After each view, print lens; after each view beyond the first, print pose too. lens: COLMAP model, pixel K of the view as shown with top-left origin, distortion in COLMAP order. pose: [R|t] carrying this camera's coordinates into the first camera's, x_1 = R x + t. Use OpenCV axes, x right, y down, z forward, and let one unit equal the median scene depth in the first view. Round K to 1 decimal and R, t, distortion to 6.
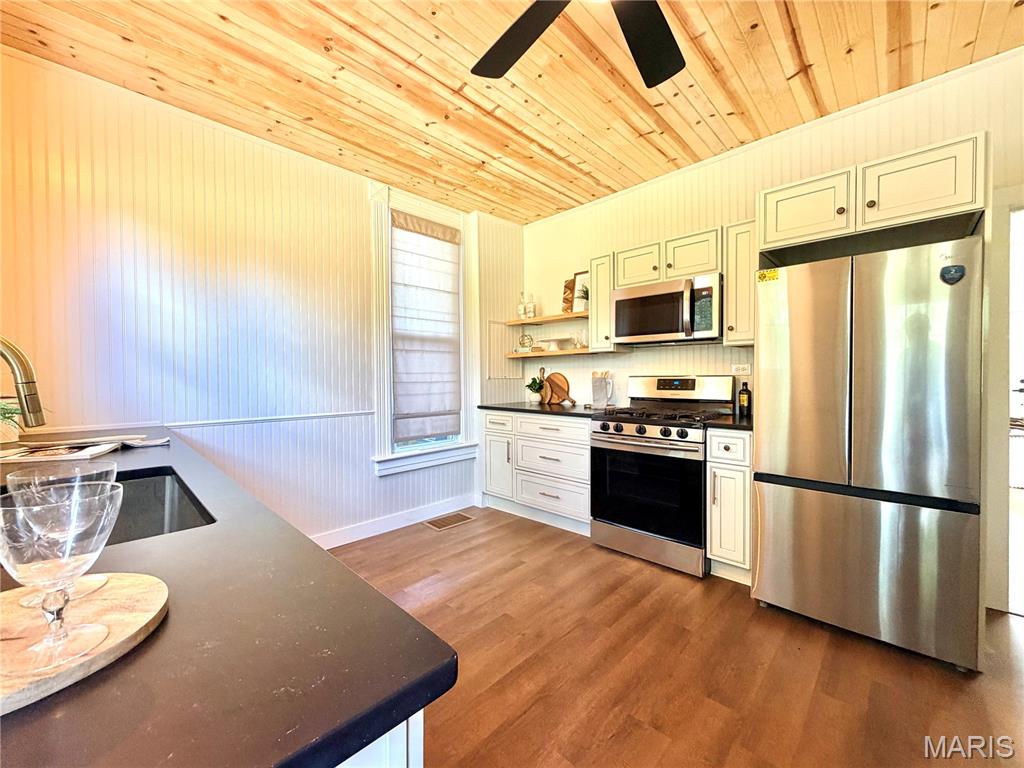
lens RADIAL K [[407.1, 0, 508.9], [0, 407.1, 383.6], [0, 0, 1]] dist [0.000423, -0.000220]
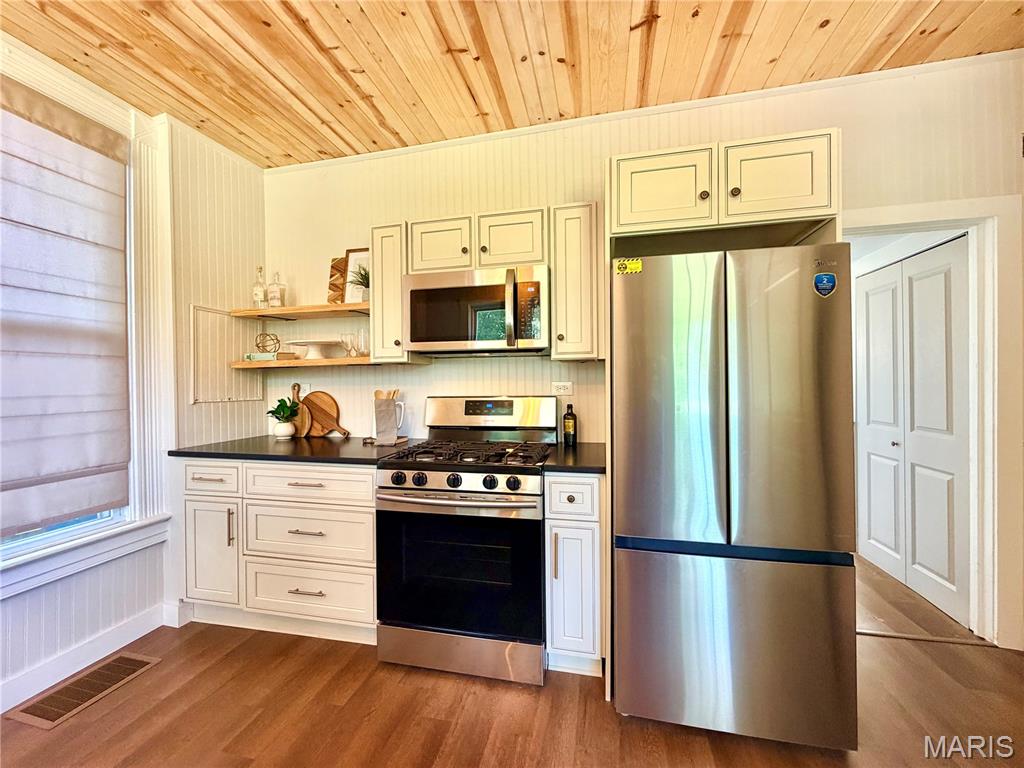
lens RADIAL K [[407.1, 0, 508.9], [0, 407.1, 383.6], [0, 0, 1]] dist [0.000423, -0.000220]
pose [[0.856144, -0.002391, 0.516731, 0.041773], [0.014249, 0.999718, -0.018983, -0.025501], [-0.516540, 0.023615, 0.855937, 0.289266]]
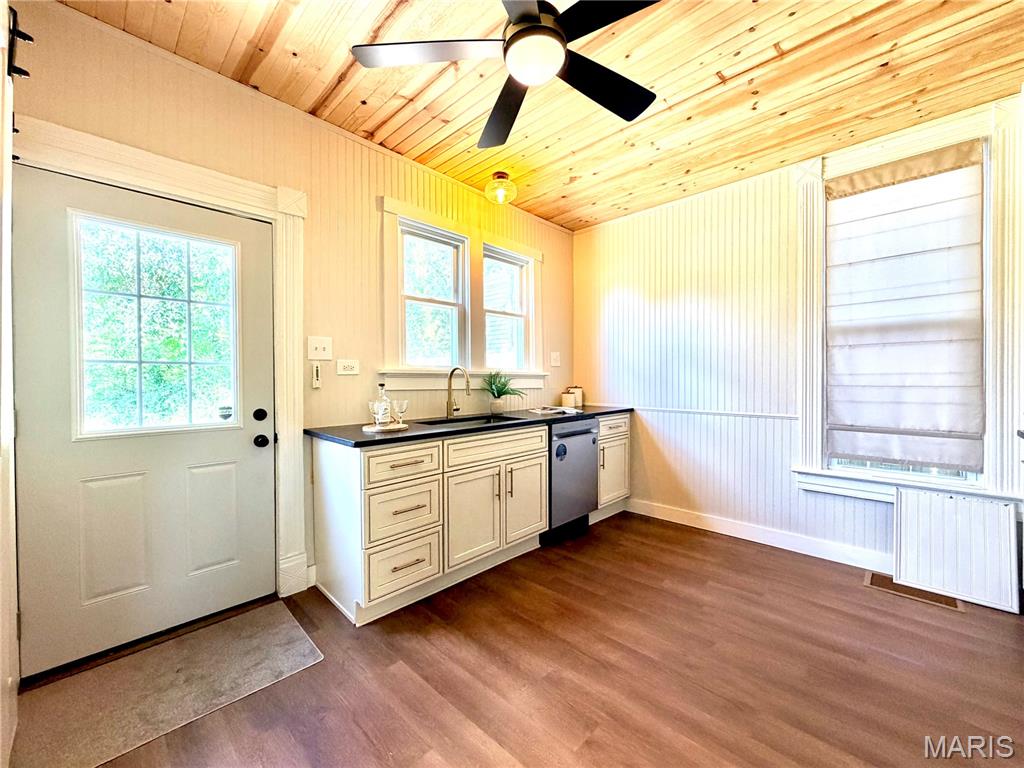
lens RADIAL K [[407.1, 0, 508.9], [0, 407.1, 383.6], [0, 0, 1]] dist [0.000423, -0.000220]
pose [[0.000590, 0.017925, -0.999839, 0.543643], [-0.012433, 0.999762, 0.017916, -0.013130], [0.999923, 0.012421, 0.000813, 0.328268]]
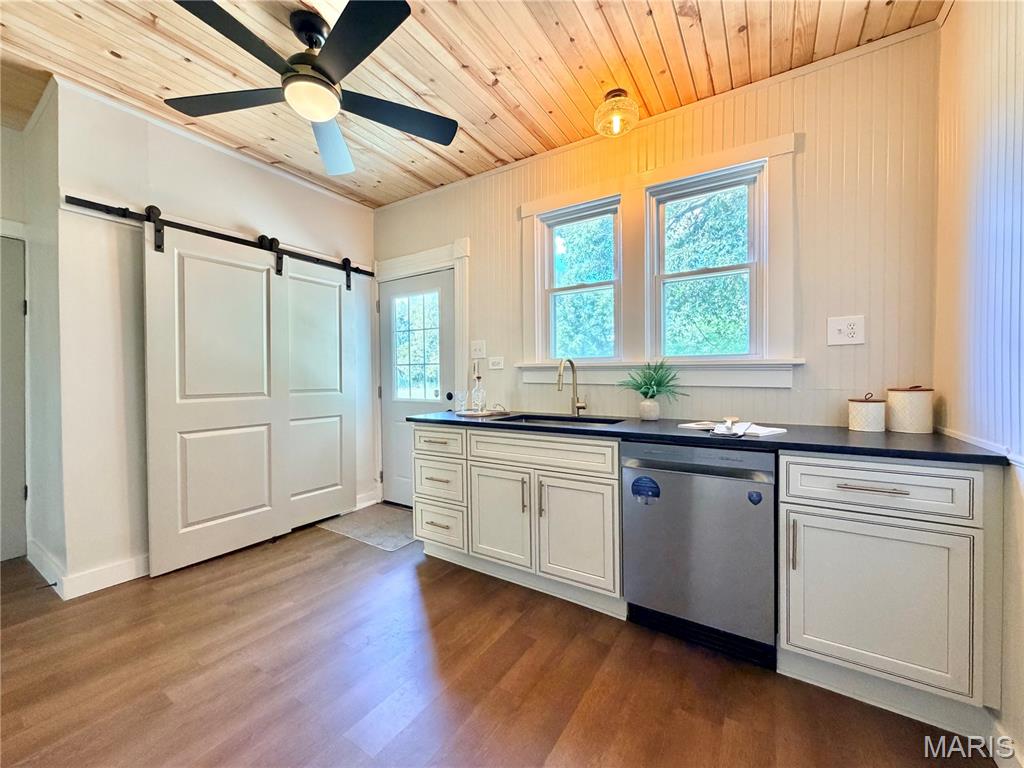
lens RADIAL K [[407.1, 0, 508.9], [0, 407.1, 383.6], [0, 0, 1]] dist [0.000423, -0.000220]
pose [[-0.980287, 0.015097, -0.197001, -0.059346], [0.008165, 0.999320, 0.035951, -0.012756], [0.197410, 0.033633, -0.979744, 0.942012]]
